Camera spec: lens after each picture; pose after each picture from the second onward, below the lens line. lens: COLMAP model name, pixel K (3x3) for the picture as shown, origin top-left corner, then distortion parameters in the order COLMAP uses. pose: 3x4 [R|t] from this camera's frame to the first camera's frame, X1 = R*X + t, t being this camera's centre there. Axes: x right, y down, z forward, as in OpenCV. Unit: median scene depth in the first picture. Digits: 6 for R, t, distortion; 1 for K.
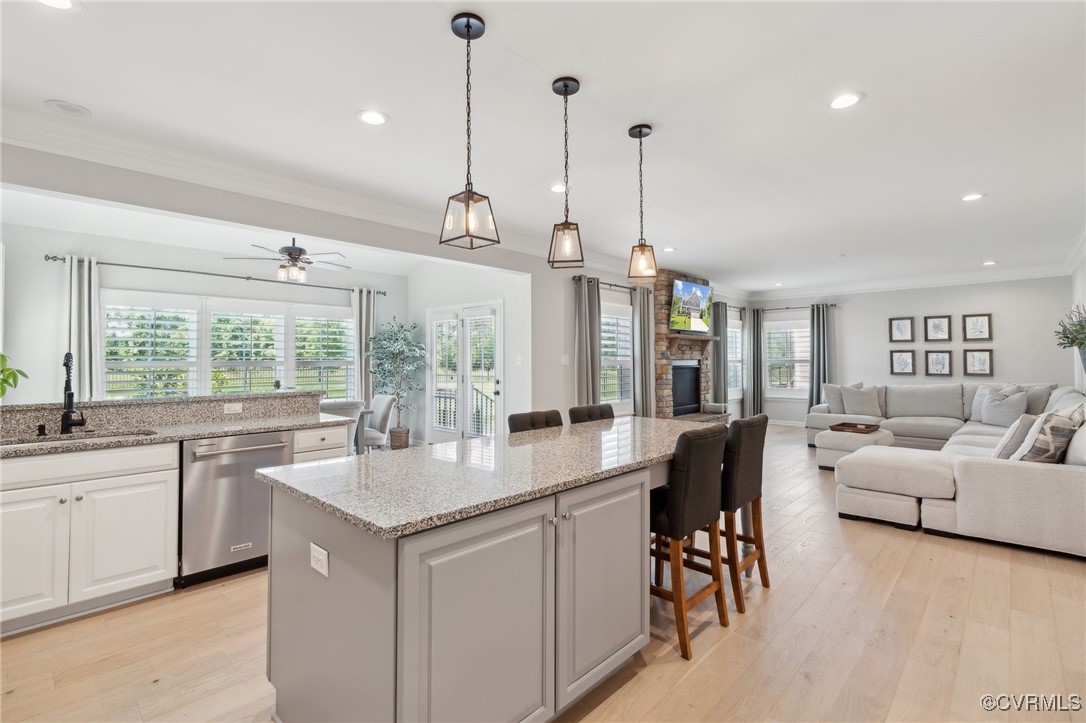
lens RADIAL K [[505.1, 0, 540.8], [0, 505.1, 349.7], [0, 0, 1]] dist [-0.004794, 0.002836]
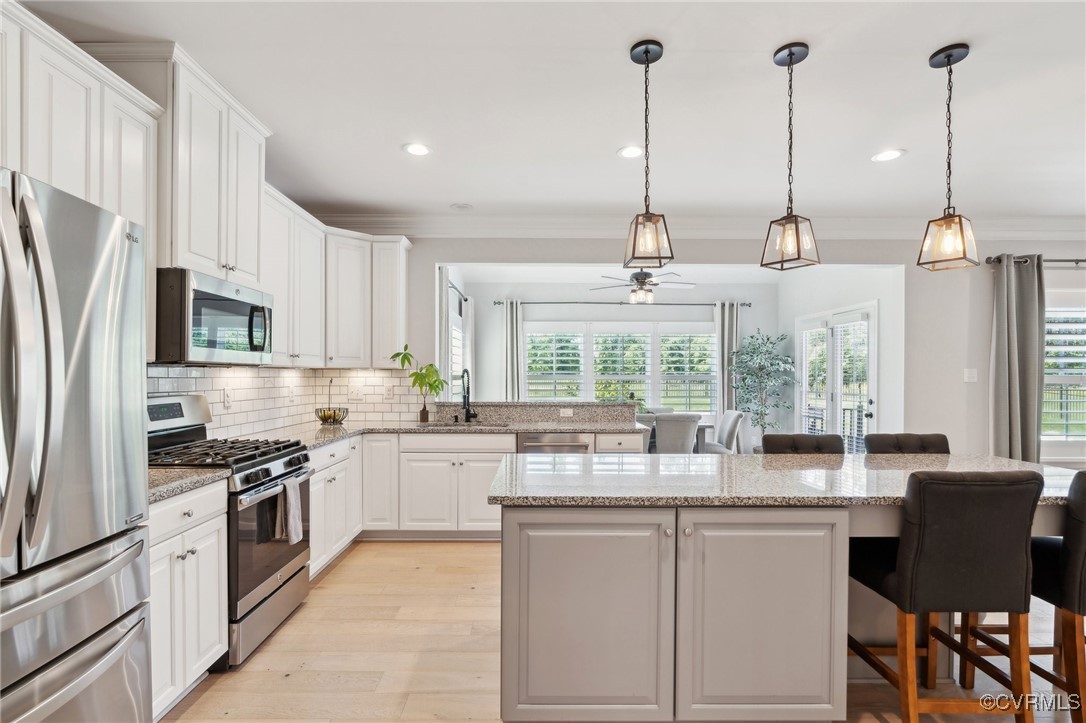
lens RADIAL K [[529.7, 0, 539.9], [0, 529.7, 383.4], [0, 0, 1]] dist [-0.000805, 0.000645]
pose [[0.697047, 0.014366, -0.716881, 0.191331], [0.011607, 0.999442, 0.031314, 0.000988], [0.716931, -0.030148, 0.696492, 0.025588]]
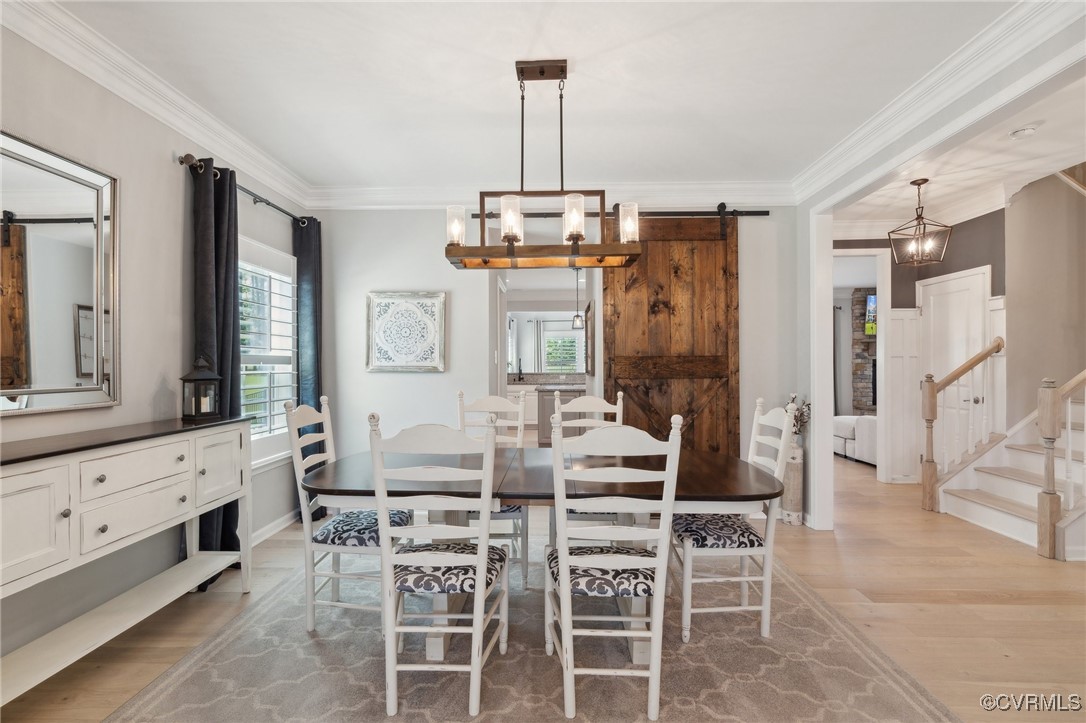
lens RADIAL K [[505.1, 0, 539.5], [0, 505.1, 363.0], [0, 0, 1]] dist [-0.004794, 0.002836]
pose [[0.664804, 0.002380, -0.747014, 0.958671], [0.016684, 0.999698, 0.018032, -0.010756], [0.746832, -0.024451, 0.664563, -0.660735]]
